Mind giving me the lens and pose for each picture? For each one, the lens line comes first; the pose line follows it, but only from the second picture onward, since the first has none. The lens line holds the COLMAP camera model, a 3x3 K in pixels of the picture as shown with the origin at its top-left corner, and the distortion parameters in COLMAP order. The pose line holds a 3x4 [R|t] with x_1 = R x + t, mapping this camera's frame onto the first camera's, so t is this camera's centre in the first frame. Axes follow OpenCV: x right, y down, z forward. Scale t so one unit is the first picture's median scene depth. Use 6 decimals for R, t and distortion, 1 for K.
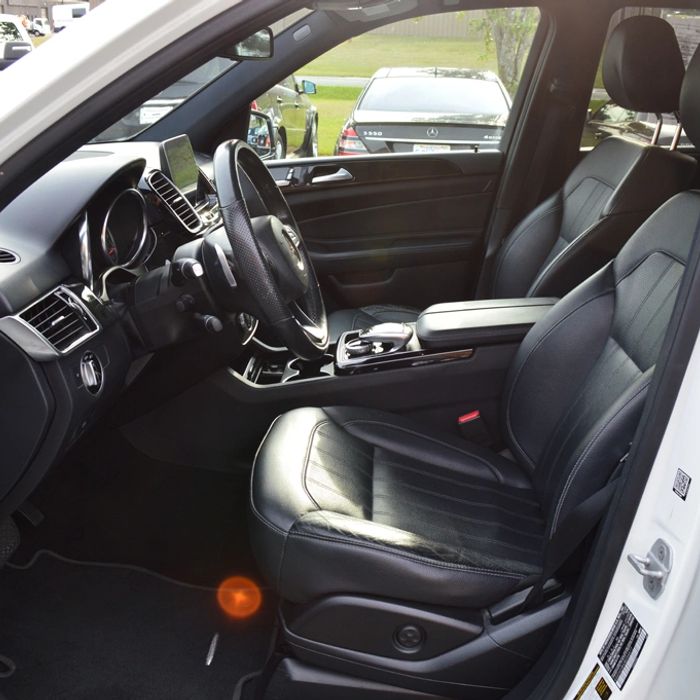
lens RADIAL K [[836.7, 0, 350.0], [0, 836.7, 350.0], [0, 0, 1]] dist [-0.107359, 0.033797]
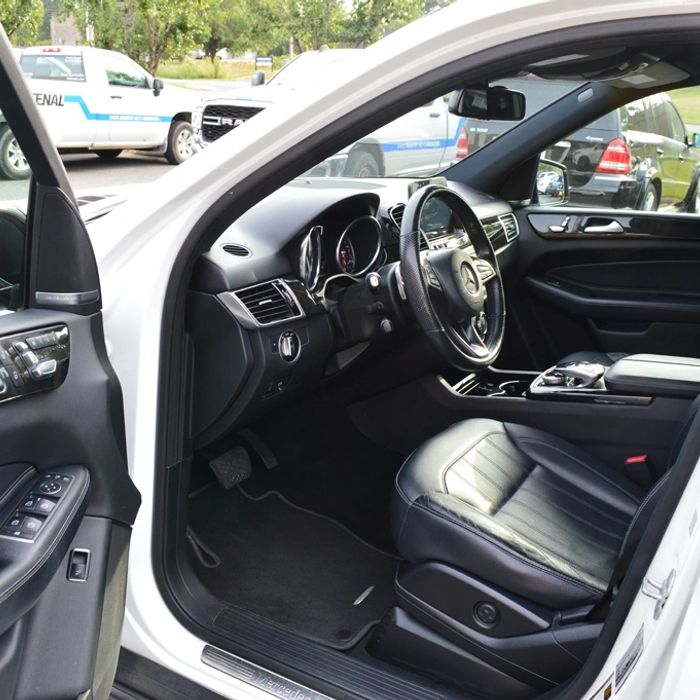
lens RADIAL K [[836.7, 0, 350.0], [0, 836.7, 350.0], [0, 0, 1]] dist [-0.107359, 0.033797]
pose [[0.886557, 0.166333, -0.431682, 0.291750], [-0.184968, 0.982744, -0.001209, 0.013477], [0.424032, 0.080919, 0.902025, -0.146771]]
